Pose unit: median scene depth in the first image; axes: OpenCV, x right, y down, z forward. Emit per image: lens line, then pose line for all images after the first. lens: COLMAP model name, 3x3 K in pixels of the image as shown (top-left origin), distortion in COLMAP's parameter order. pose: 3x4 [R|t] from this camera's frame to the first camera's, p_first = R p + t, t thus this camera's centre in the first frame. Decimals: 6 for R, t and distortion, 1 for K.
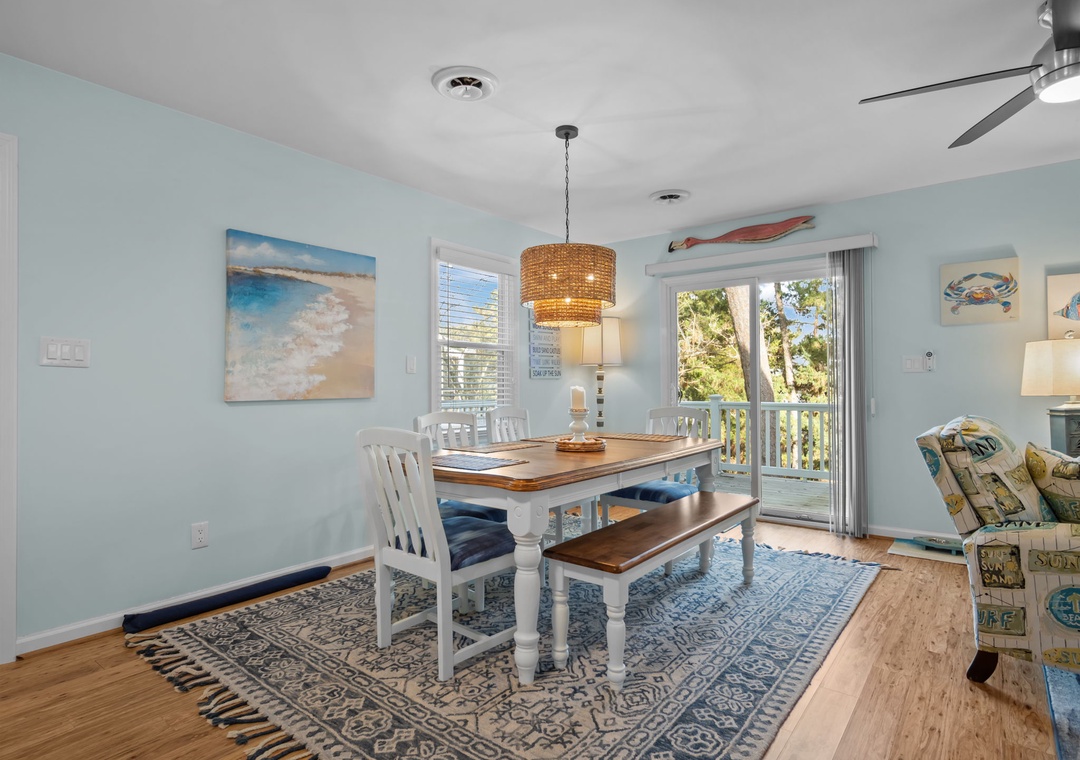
lens RADIAL K [[573.7, 0, 540.0], [0, 573.7, 380.0], [0, 0, 1]] dist [-0.002362, -0.000643]
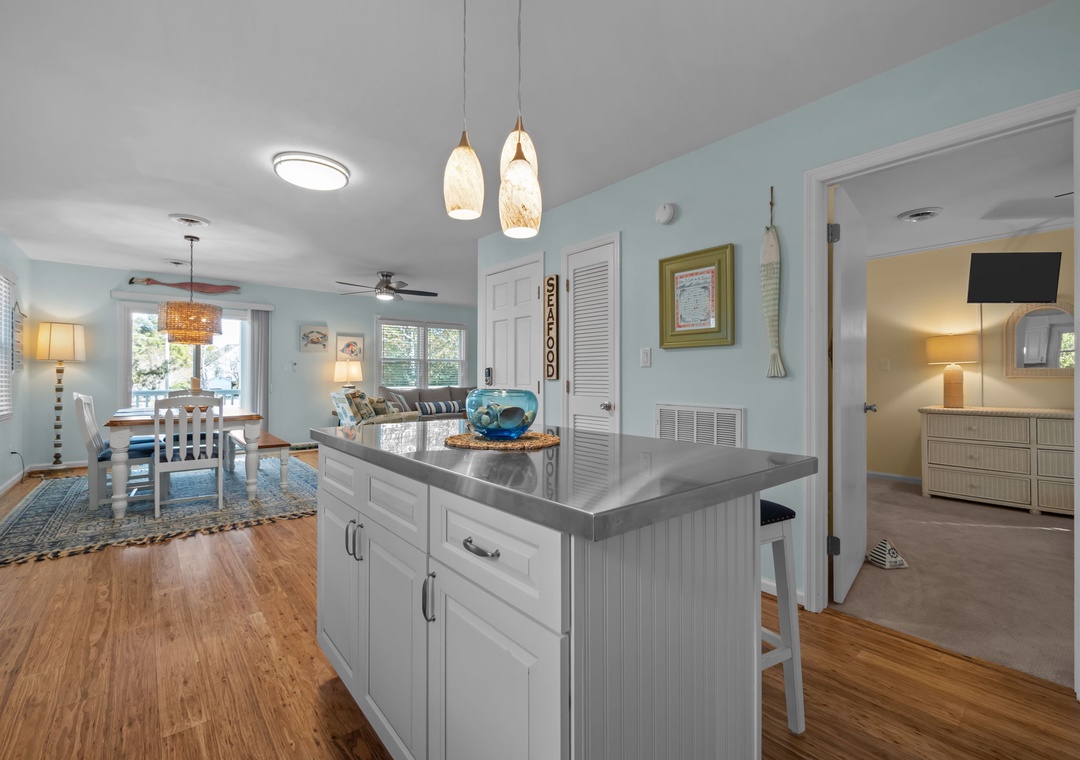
lens RADIAL K [[471.7, 0, 542.6], [0, 471.7, 371.6], [0, 0, 1]] dist [-0.000200, -0.000203]
pose [[0.202321, 0.019577, 0.979124, -0.982942], [-0.008486, 0.999798, -0.018236, 0.010135], [-0.979283, -0.004619, 0.202446, -0.333203]]
